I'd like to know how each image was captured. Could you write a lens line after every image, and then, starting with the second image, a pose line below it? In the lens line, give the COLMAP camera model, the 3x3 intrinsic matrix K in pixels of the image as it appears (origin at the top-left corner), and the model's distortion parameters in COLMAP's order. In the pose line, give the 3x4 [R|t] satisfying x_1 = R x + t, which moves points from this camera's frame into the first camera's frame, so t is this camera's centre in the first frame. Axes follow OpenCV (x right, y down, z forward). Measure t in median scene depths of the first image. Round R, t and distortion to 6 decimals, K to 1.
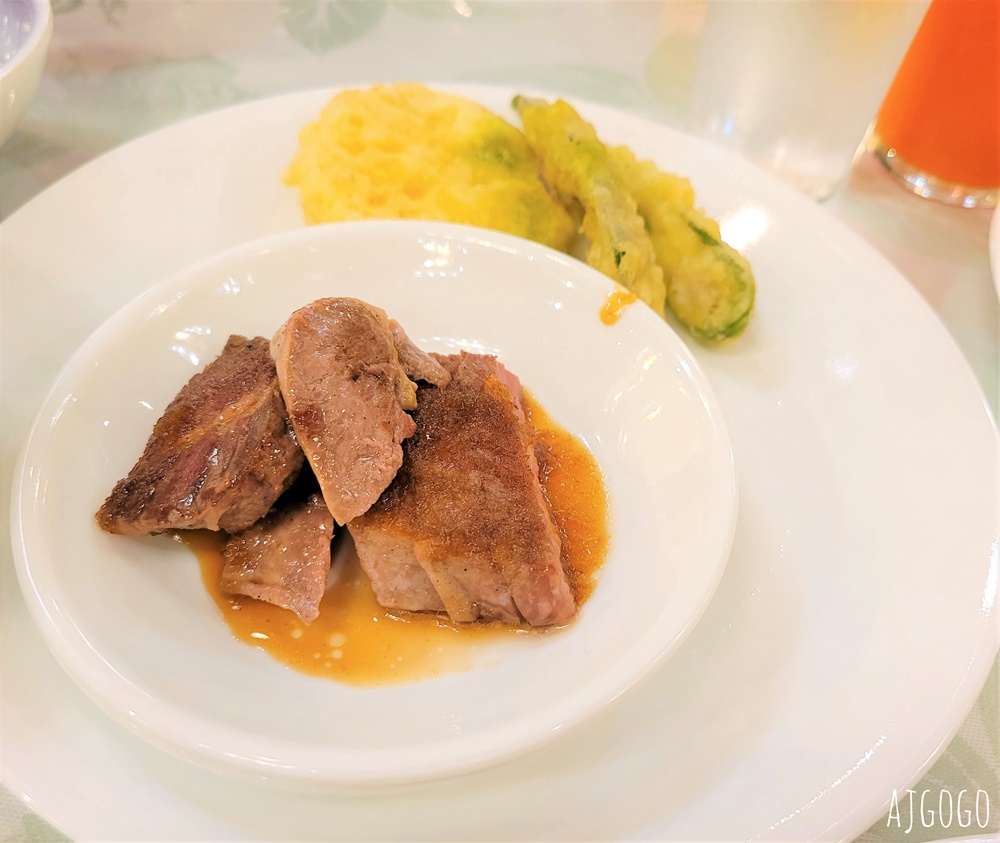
lens RADIAL K [[838.1, 0, 495.3], [0, 838.1, 421.4], [0, 0, 1]] dist [-0.011885, -0.008638]
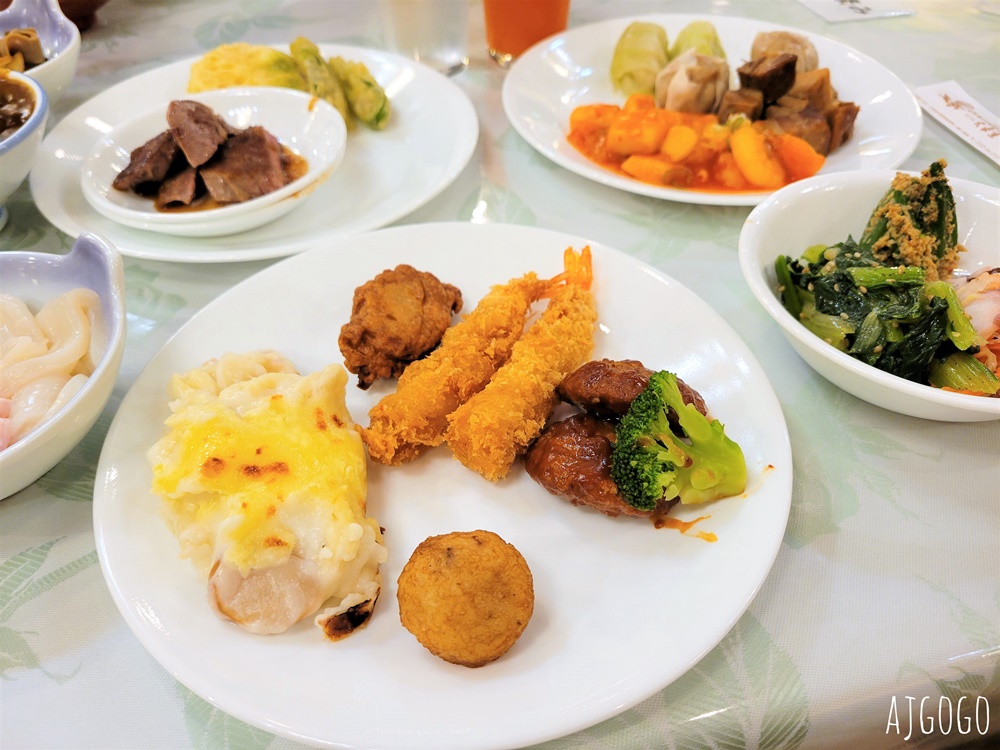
lens RADIAL K [[760.0, 0, 503.1], [0, 760.0, 373.8], [0, 0, 1]] dist [0.017708, 0.018715]
pose [[0.988593, -0.148588, -0.024595, 0.623860], [0.145654, 0.984776, -0.094879, 0.929109], [0.038318, 0.090215, 0.995185, -1.139271]]
